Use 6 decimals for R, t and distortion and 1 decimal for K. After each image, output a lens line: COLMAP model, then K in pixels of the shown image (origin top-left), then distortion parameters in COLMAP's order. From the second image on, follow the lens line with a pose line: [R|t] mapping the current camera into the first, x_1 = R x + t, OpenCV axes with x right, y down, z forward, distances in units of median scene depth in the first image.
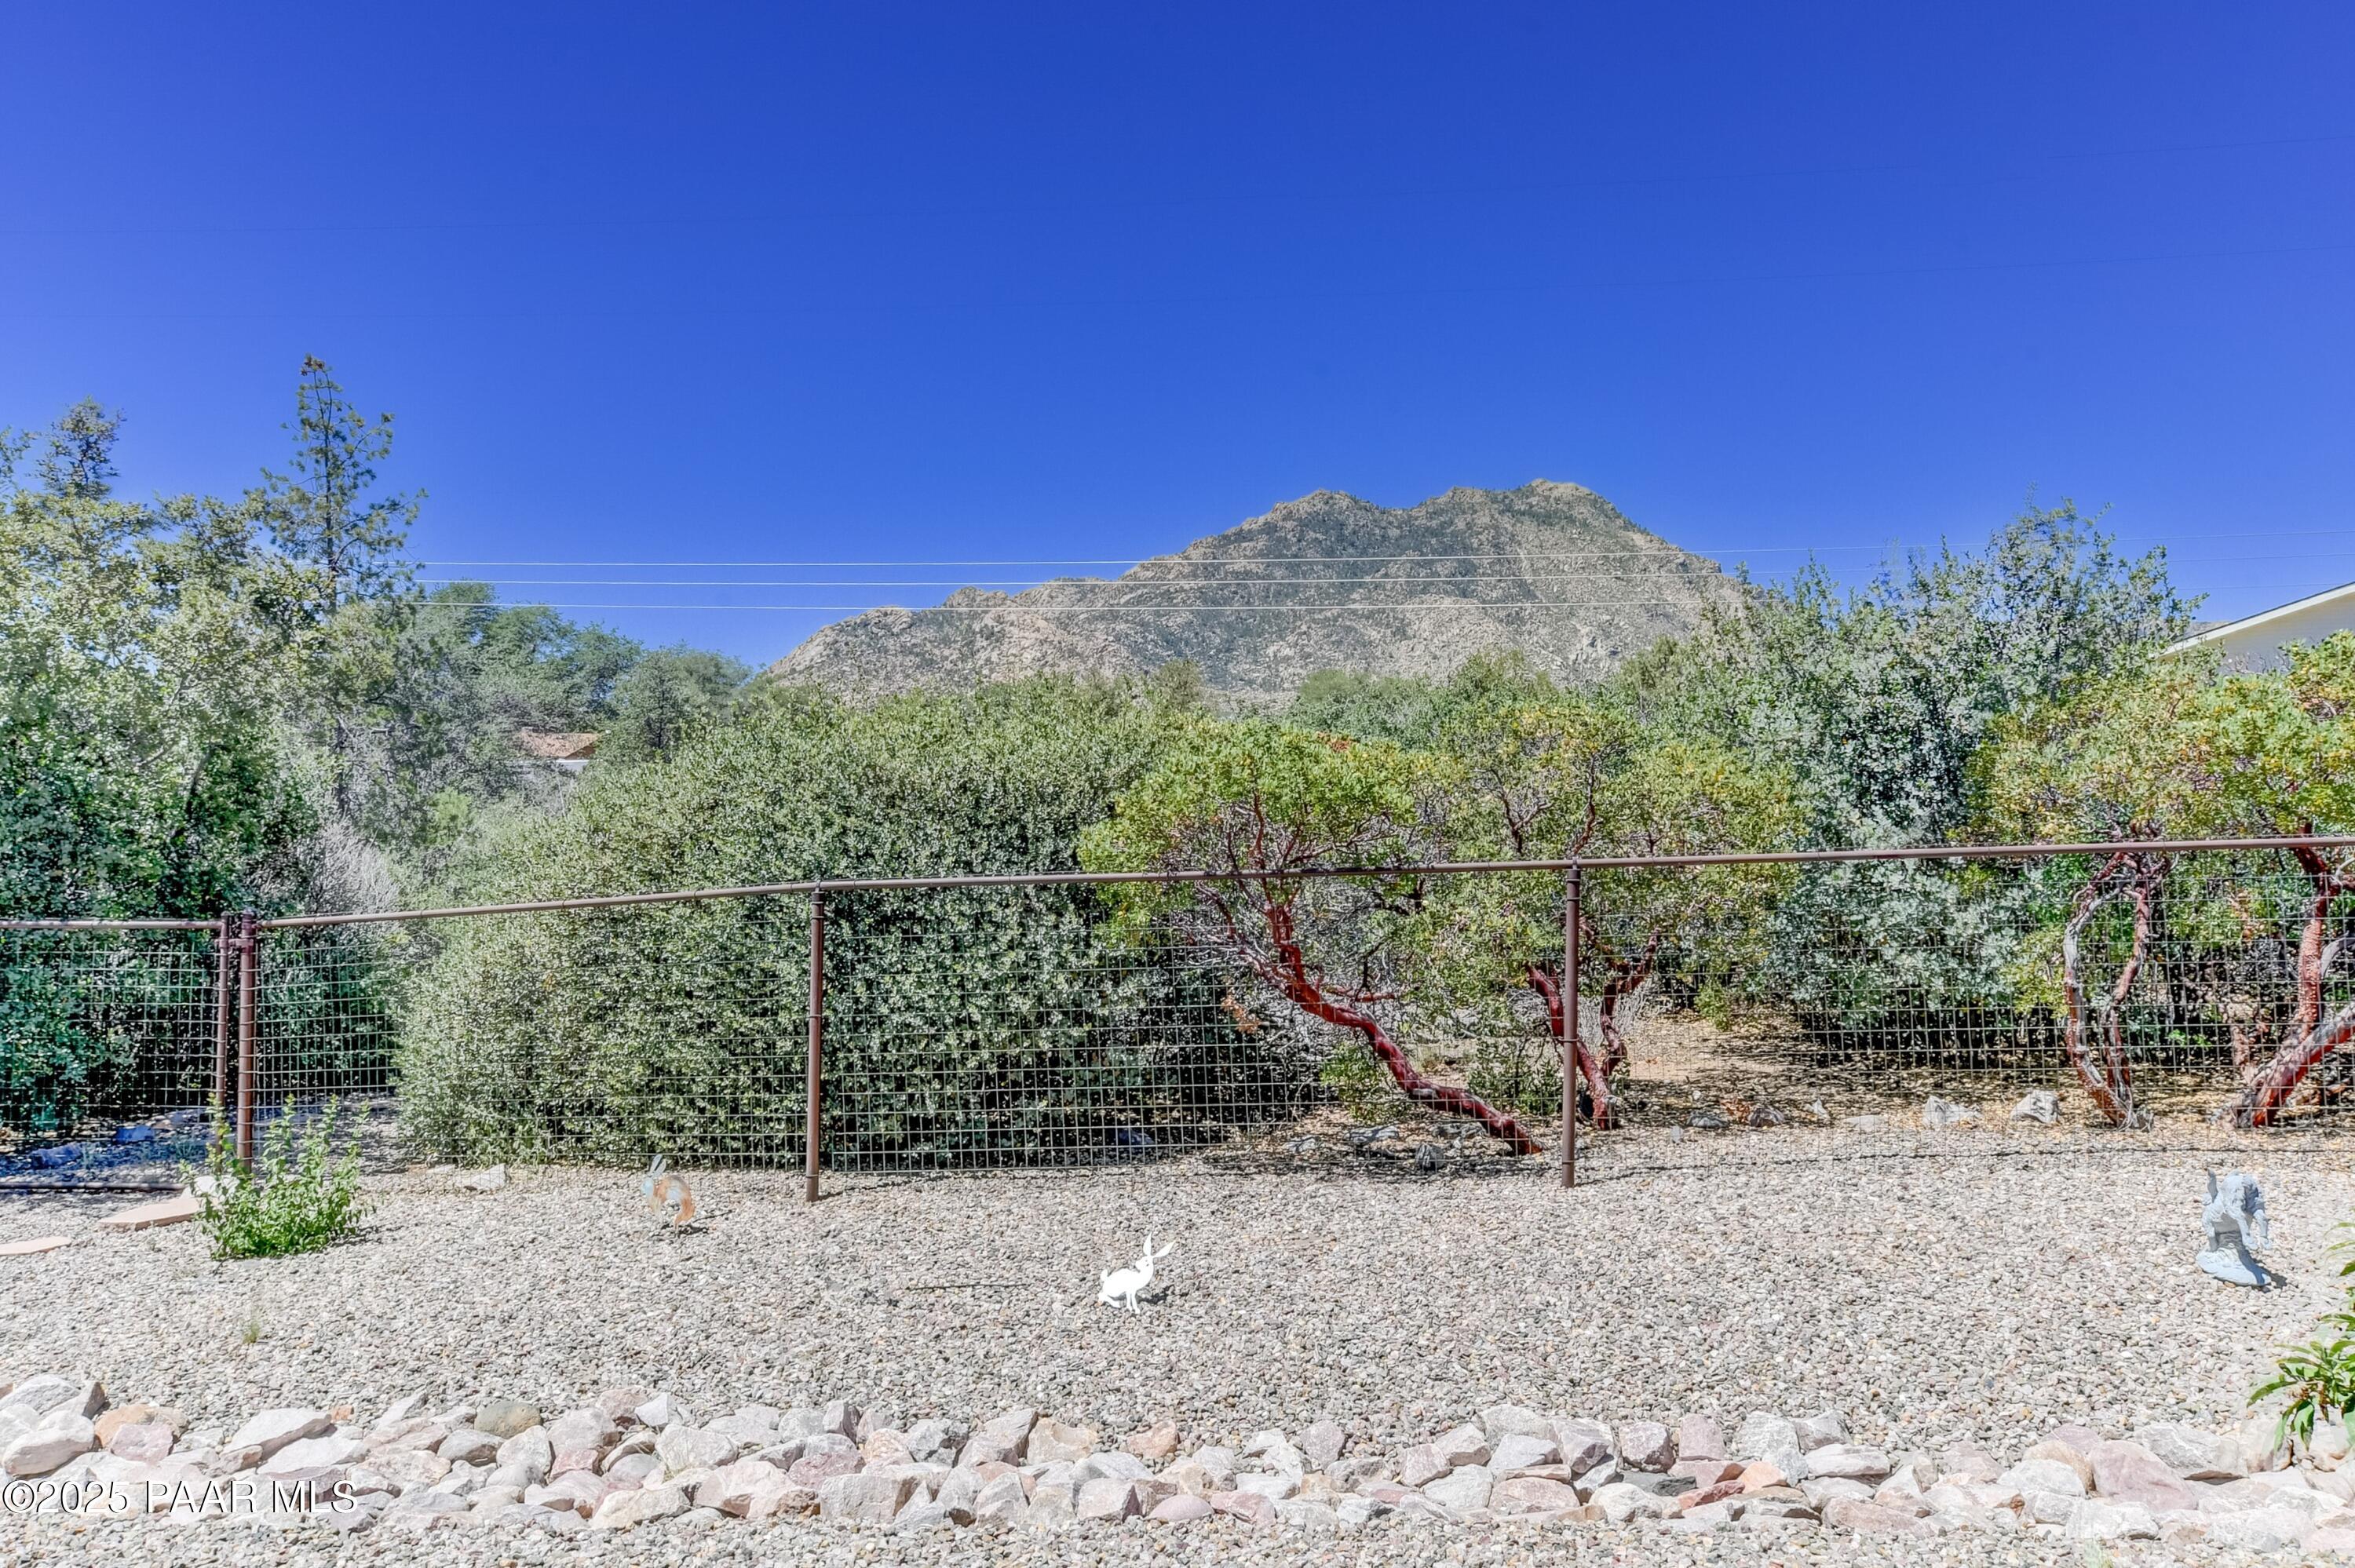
lens RADIAL K [[1982.1, 0, 1177.9], [0, 1982.1, 797.4], [0, 0, 1]] dist [0.014865, 0.027729]
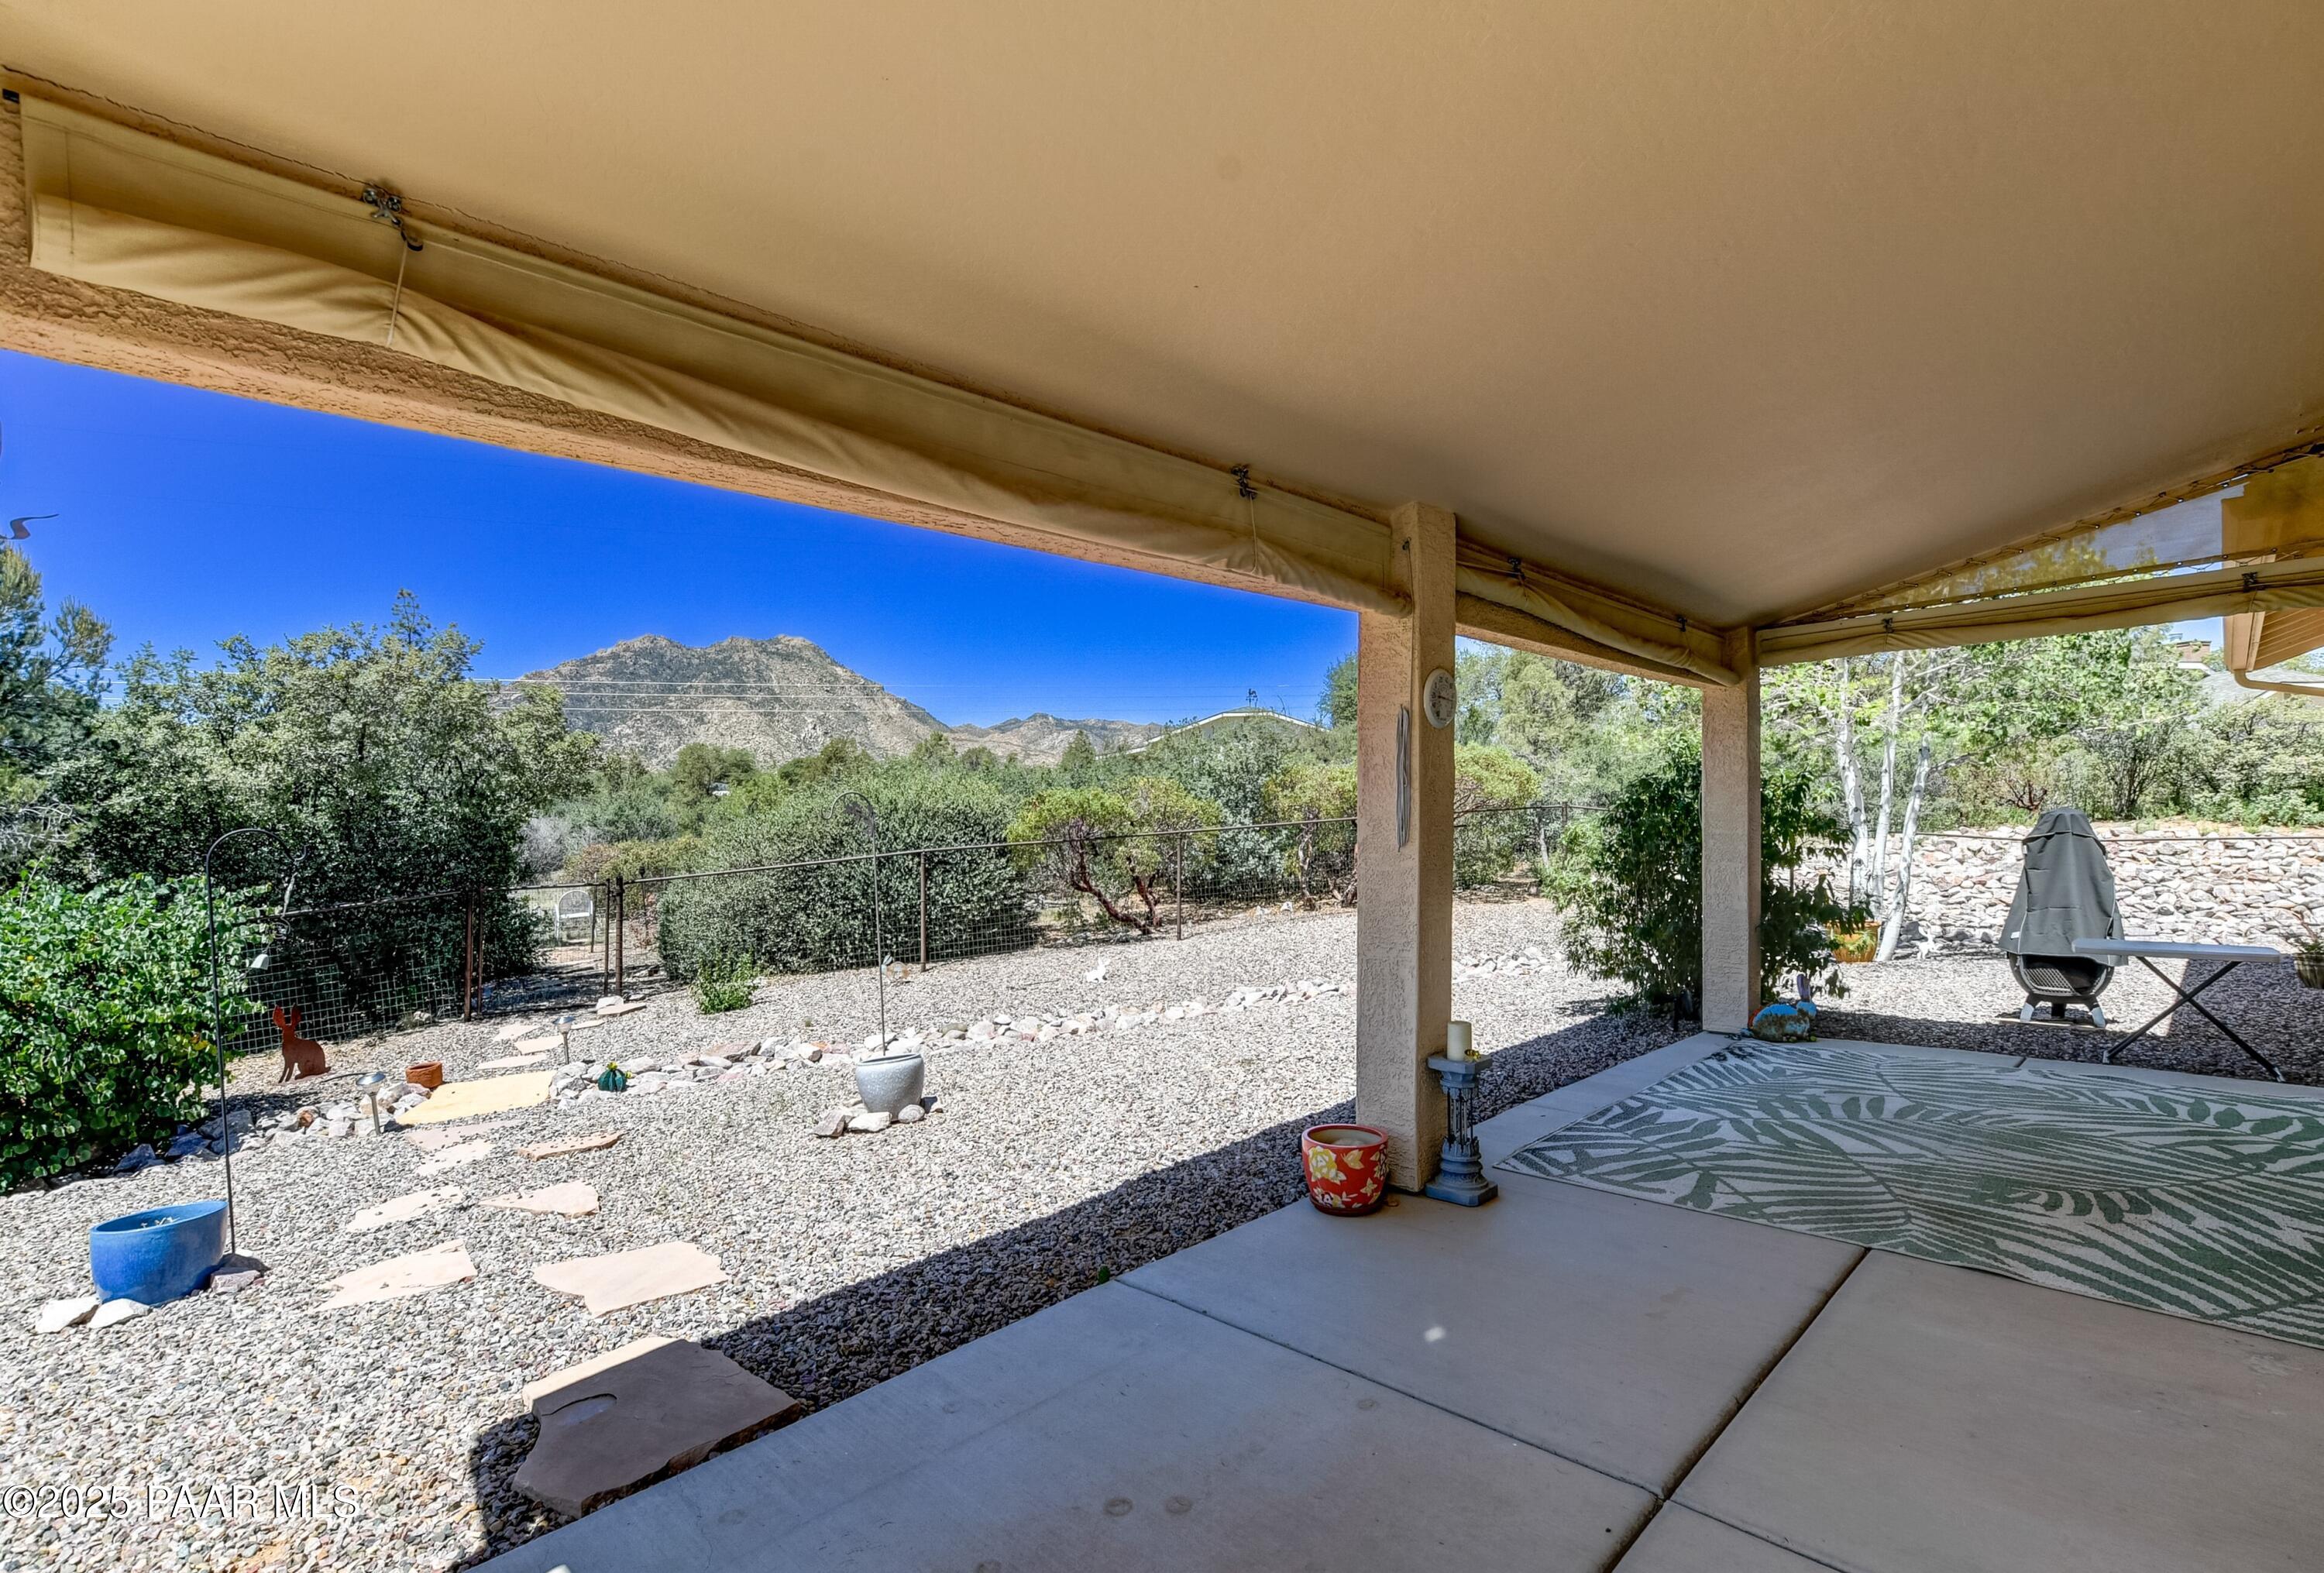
lens RADIAL K [[1099.0, 0, 1148.3], [0, 1099.0, 772.1], [0, 0, 1]] dist [-0.005687, -0.000055]
pose [[0.872563, -0.009338, 0.488413, -0.596162], [0.027277, 0.999189, -0.029629, -0.008257], [-0.487740, 0.039176, 0.872110, -0.389874]]
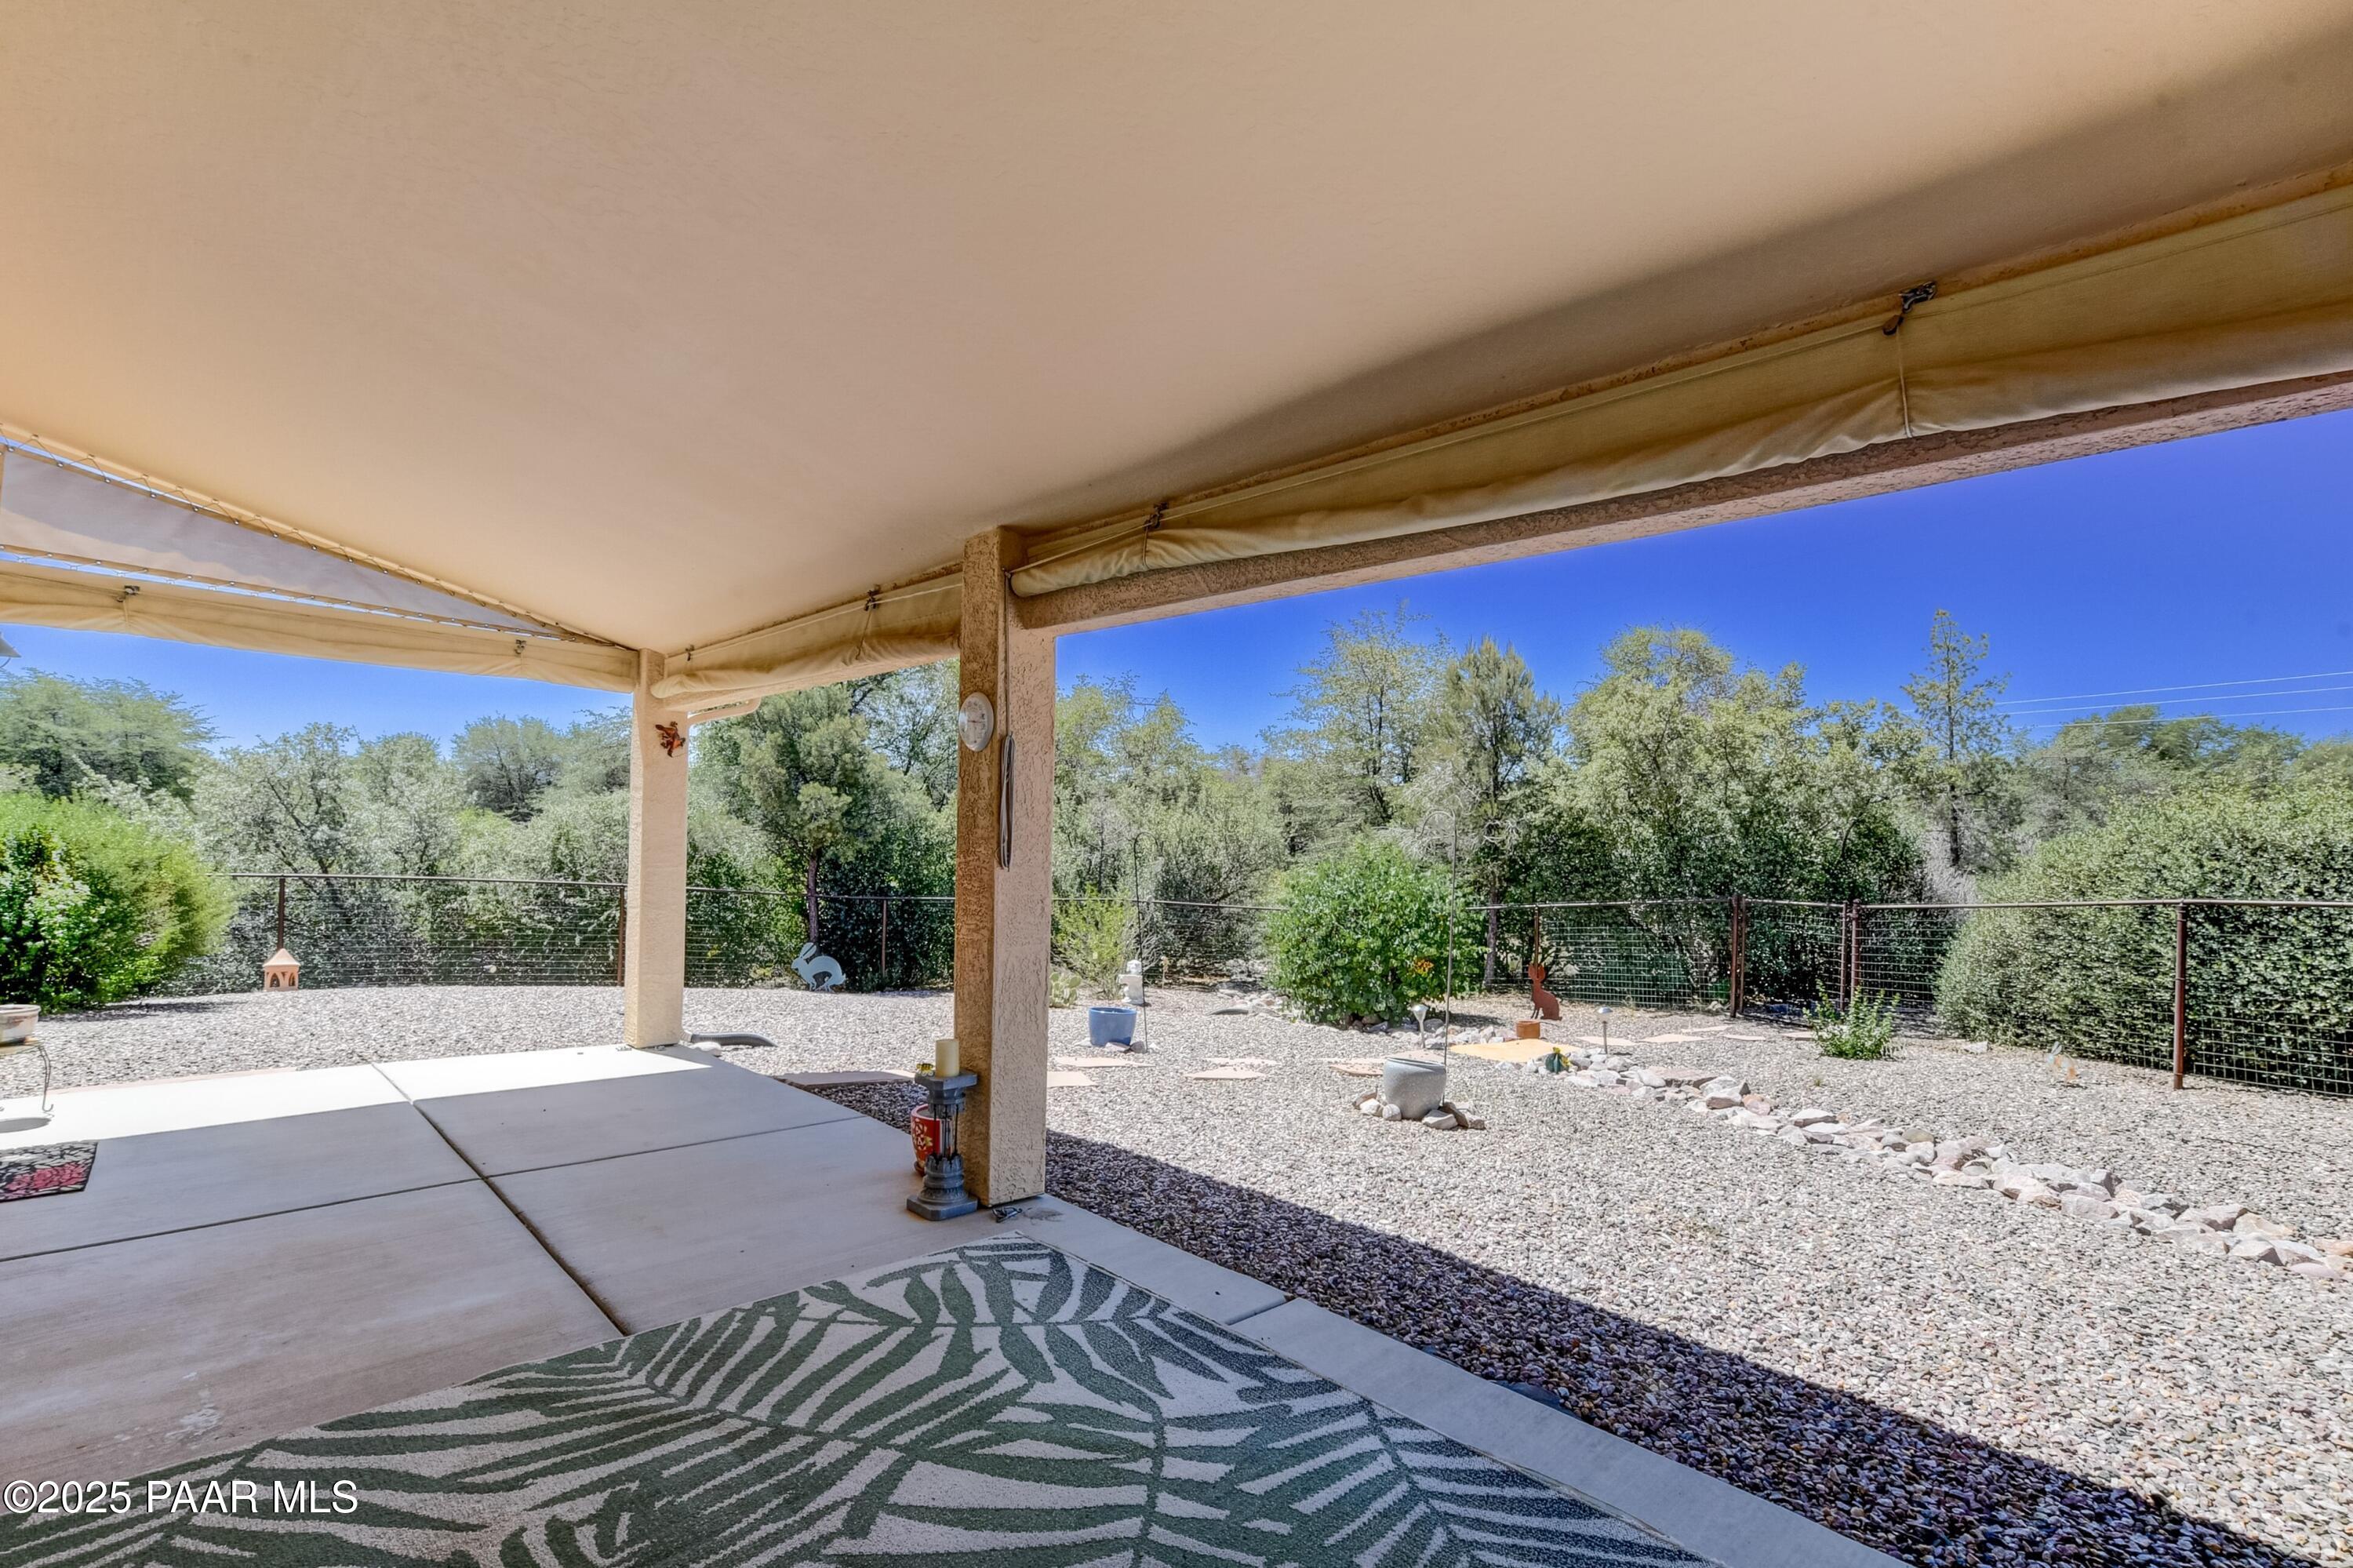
lens RADIAL K [[1083.7, 0, 1176.1], [0, 1083.7, 802.2], [0, 0, 1]] dist [-0.010039, 0.003980]
pose [[0.467093, -0.026760, -0.883803, 0.219752], [-0.009066, 0.999344, -0.035050, 0.000201], [0.884162, 0.024384, 0.466544, -0.173095]]
